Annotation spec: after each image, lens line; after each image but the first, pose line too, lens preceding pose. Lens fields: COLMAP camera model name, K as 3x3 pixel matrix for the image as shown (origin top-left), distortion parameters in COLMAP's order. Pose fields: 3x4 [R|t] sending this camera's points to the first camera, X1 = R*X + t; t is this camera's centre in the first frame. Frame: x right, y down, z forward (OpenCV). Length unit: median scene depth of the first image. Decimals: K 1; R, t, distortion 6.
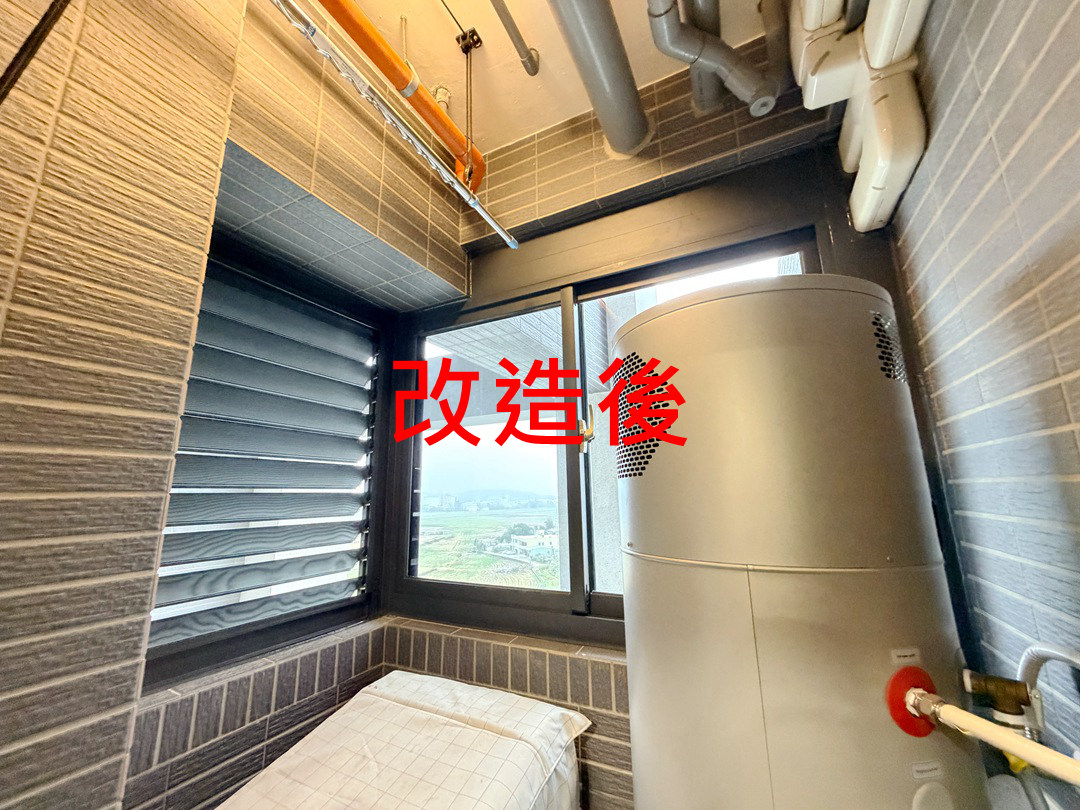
lens RADIAL K [[427.0, 0, 539.0], [0, 427.0, 406.1], [0, 0, 1]] dist [-0.004510, 0.000890]
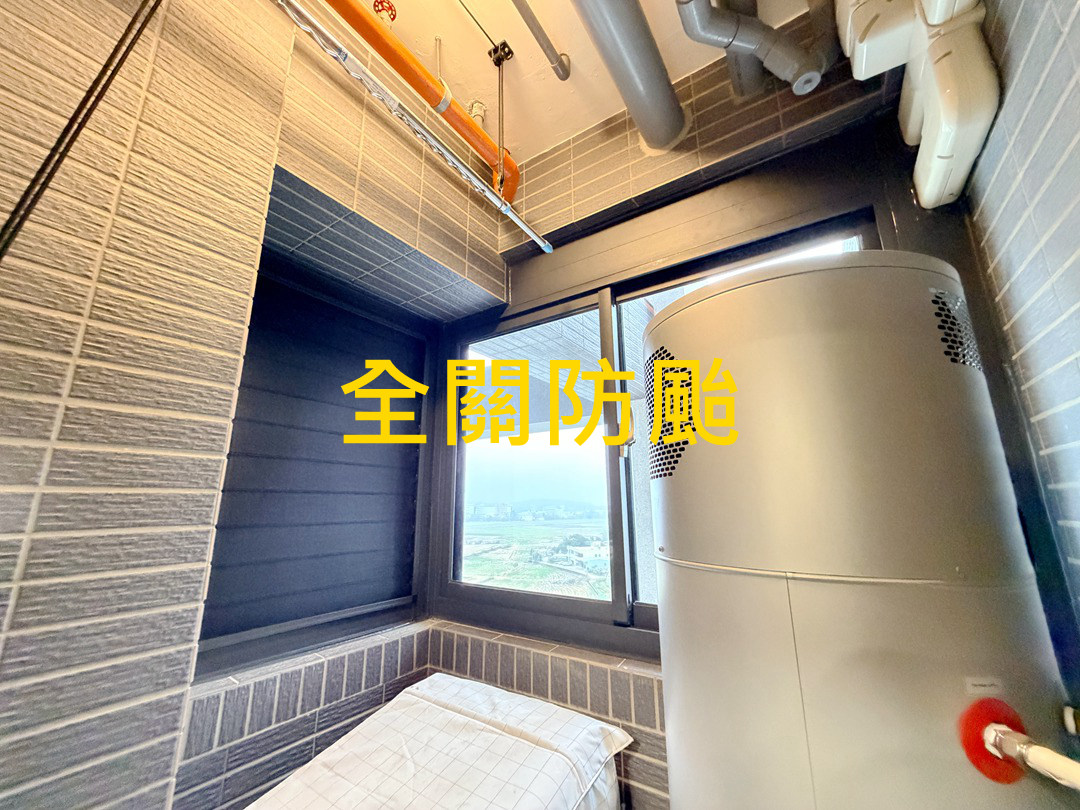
lens RADIAL K [[427.0, 0, 539.5], [0, 427.0, 406.0], [0, 0, 1]] dist [-0.004510, 0.000890]
pose [[0.992097, -0.017257, -0.124285, 0.053533], [0.014358, 0.999604, -0.024183, 0.020700], [0.124653, 0.022207, 0.991952, 0.018146]]
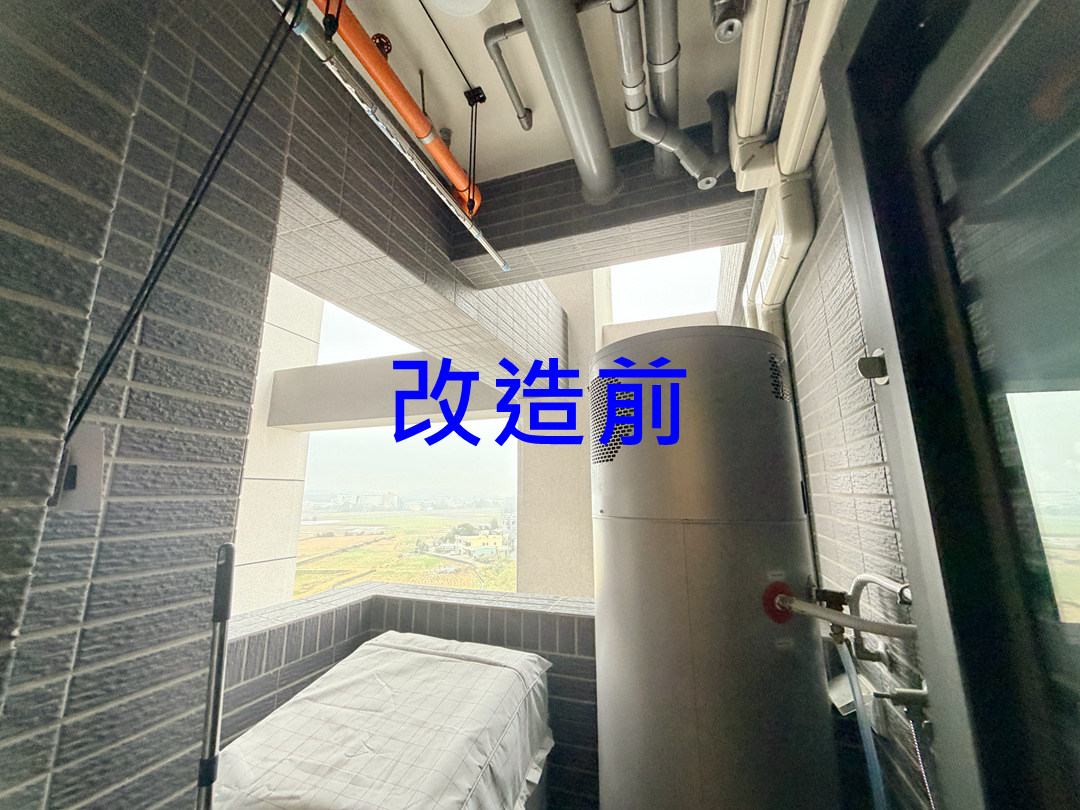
lens RADIAL K [[427.0, 0, 539.3], [0, 427.0, 407.3], [0, 0, 1]] dist [-0.004510, 0.000890]
pose [[0.992156, 0.038090, 0.119064, -0.124629], [-0.038255, 0.999268, -0.000904, -0.000380], [-0.119011, -0.003658, 0.992886, -0.259221]]
